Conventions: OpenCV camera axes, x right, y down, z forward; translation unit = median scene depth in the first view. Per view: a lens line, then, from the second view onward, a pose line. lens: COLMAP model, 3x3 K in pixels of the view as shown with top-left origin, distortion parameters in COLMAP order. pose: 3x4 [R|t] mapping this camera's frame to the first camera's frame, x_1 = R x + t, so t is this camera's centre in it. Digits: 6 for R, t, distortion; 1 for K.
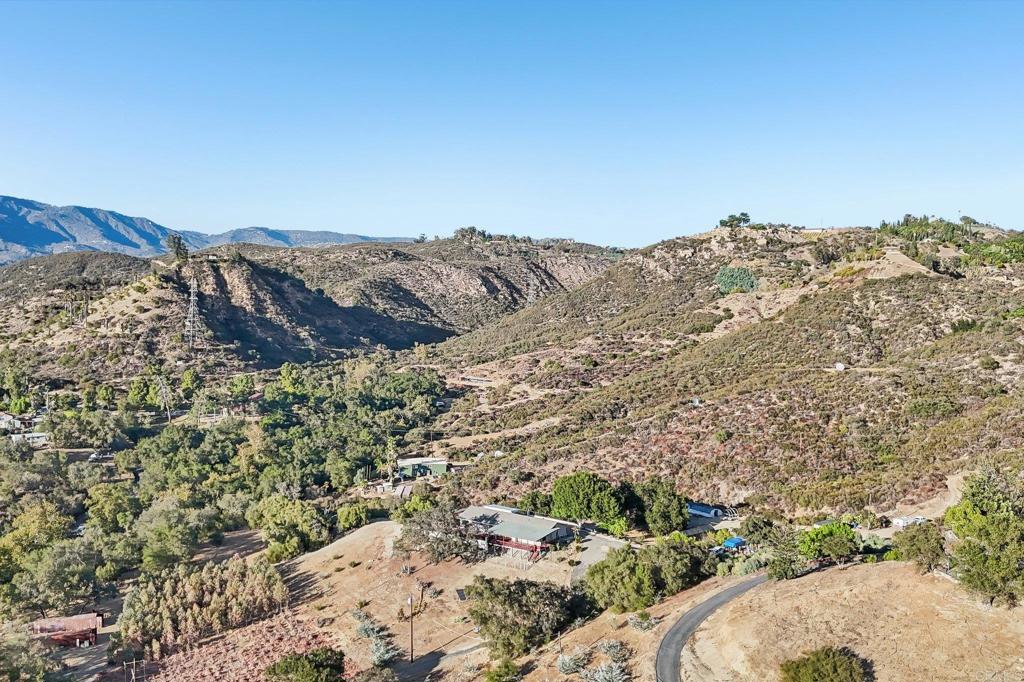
lens RADIAL K [[894.1, 0, 510.7], [0, 894.1, 344.1], [0, 0, 1]] dist [0.110127, -0.168164]
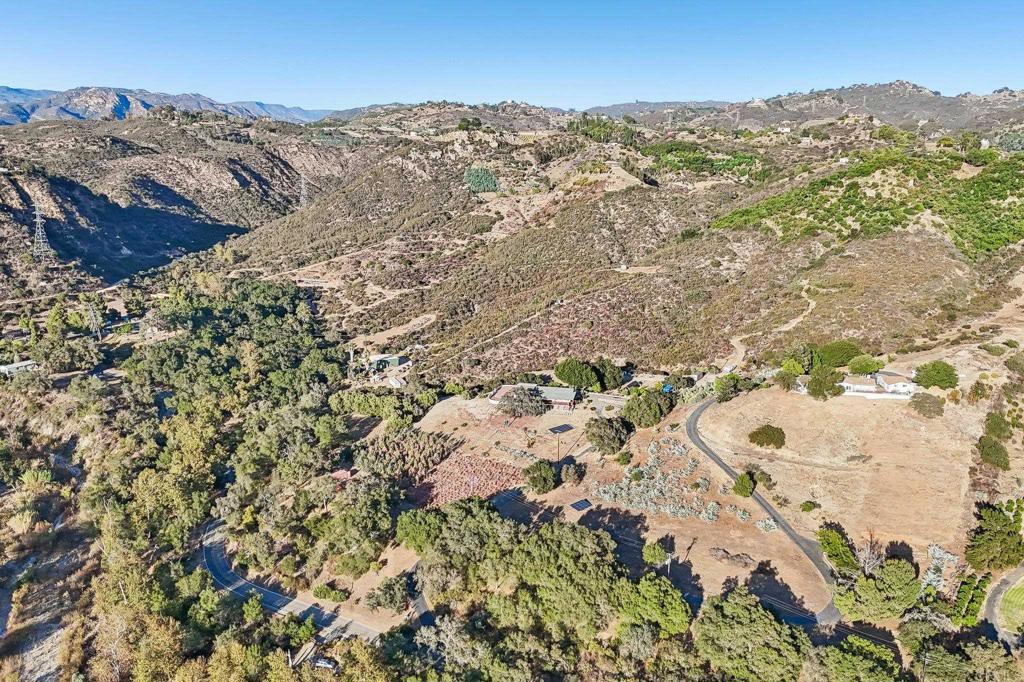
lens RADIAL K [[894.1, 0, 511.0], [0, 894.1, 348.0], [0, 0, 1]] dist [0.110127, -0.168164]
pose [[0.920585, -0.091317, 0.379715, -0.282638], [0.028634, 0.985445, 0.167566, -0.071502], [-0.389490, -0.143386, 0.909801, -0.219596]]
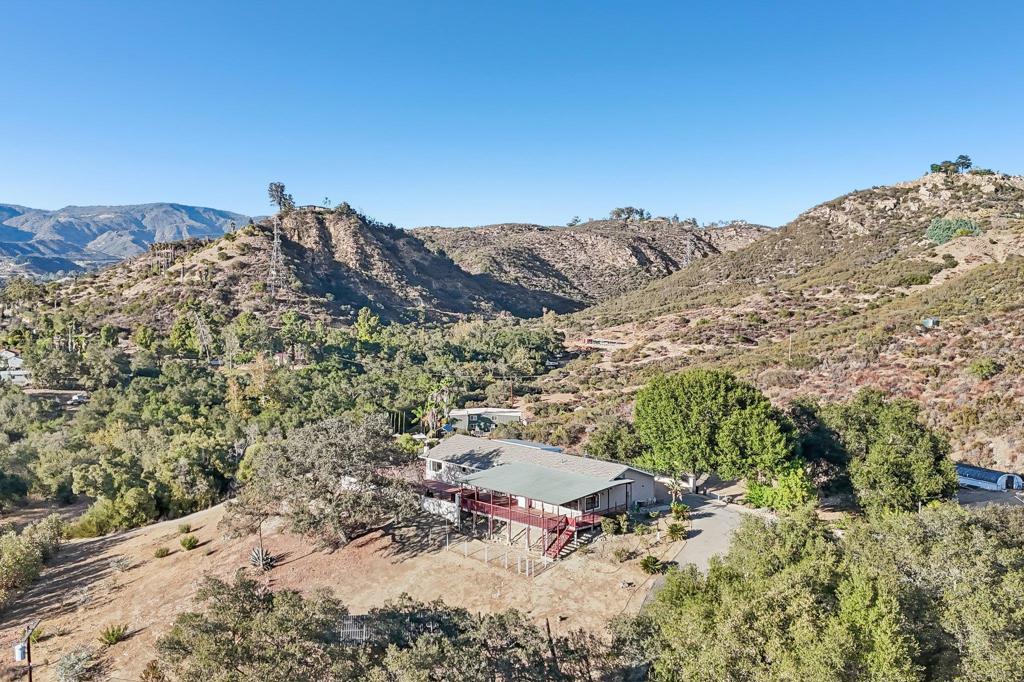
lens RADIAL K [[894.1, 0, 510.5], [0, 894.1, 340.5], [0, 0, 1]] dist [0.110127, -0.168164]
pose [[0.982305, 0.011887, -0.186908, 0.028688], [-0.014738, 0.999795, -0.013867, 0.055941], [0.186705, 0.016376, 0.982280, 0.222258]]
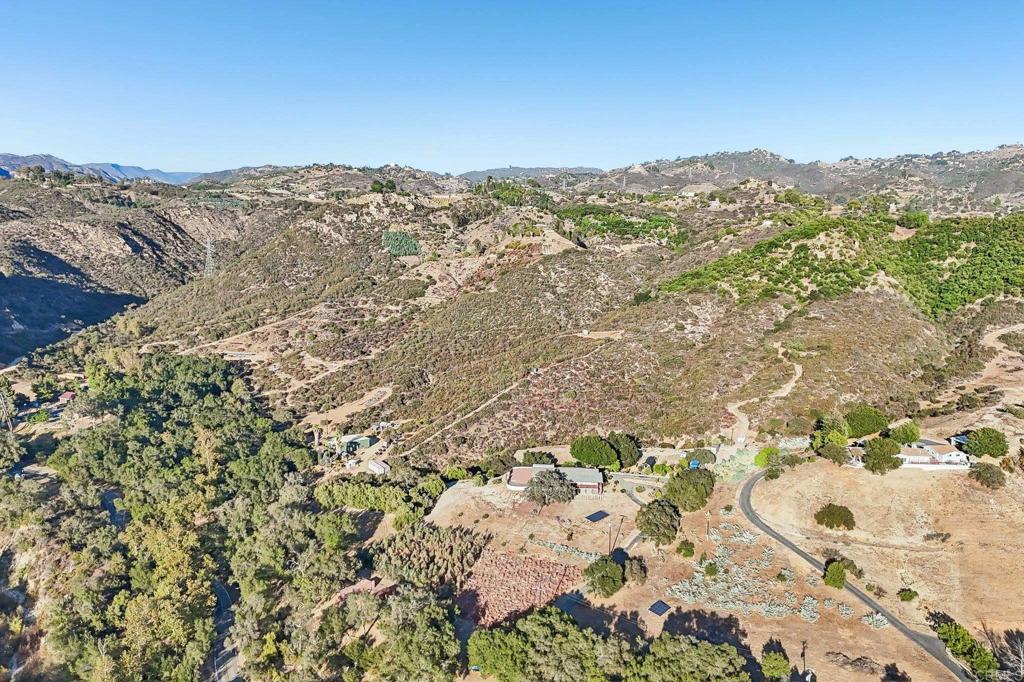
lens RADIAL K [[894.1, 0, 512.3], [0, 894.1, 344.1], [0, 0, 1]] dist [0.110127, -0.168164]
pose [[0.853048, -0.084915, 0.514878, -0.349481], [0.037512, 0.994097, 0.101800, -0.078313], [-0.520483, -0.067526, 0.851198, -0.118433]]
